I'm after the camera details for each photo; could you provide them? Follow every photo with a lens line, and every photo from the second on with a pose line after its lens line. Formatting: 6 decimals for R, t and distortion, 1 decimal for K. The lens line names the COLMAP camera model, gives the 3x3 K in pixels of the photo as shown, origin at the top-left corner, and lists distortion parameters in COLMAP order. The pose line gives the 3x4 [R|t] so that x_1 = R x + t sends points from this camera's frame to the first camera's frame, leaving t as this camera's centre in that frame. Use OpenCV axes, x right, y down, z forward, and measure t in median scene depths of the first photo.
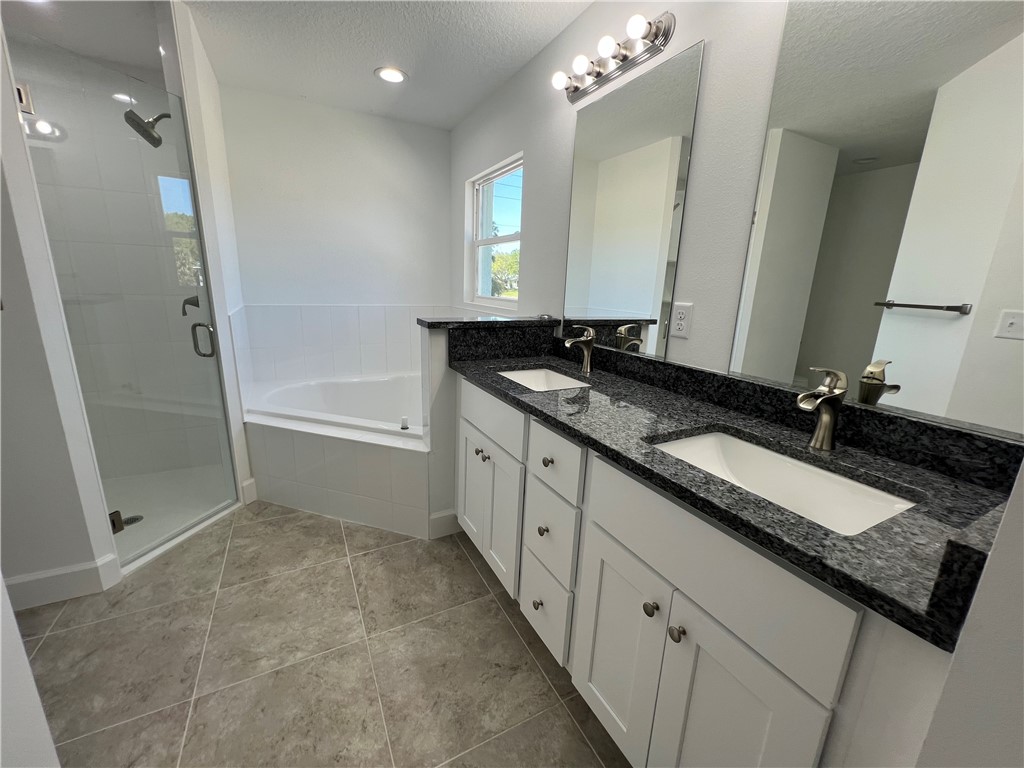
lens RADIAL K [[410.9, 0, 509.2], [0, 410.9, 383.3], [0, 0, 1]] dist [0.002605, -0.000530]
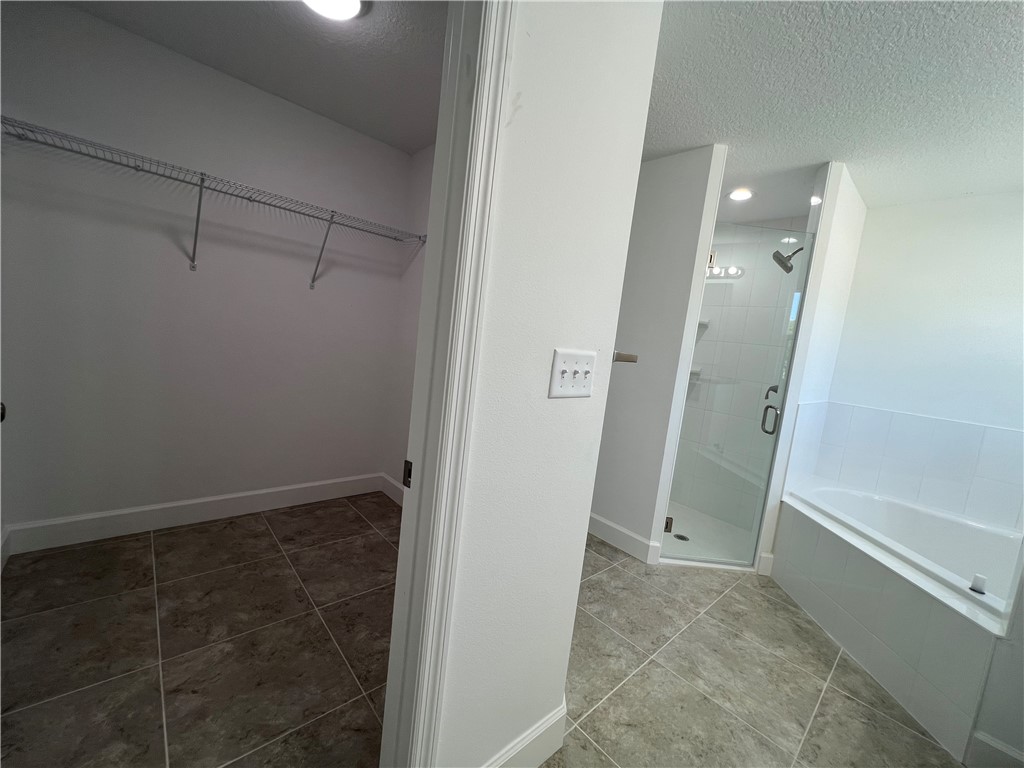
lens RADIAL K [[410.9, 0, 510.0], [0, 410.9, 381.7], [0, 0, 1]] dist [0.002605, -0.000530]
pose [[0.264951, 0.102545, -0.958794, 0.198096], [-0.330391, 0.943795, 0.009641, 0.029541], [0.905893, 0.314223, 0.283939, -0.059642]]
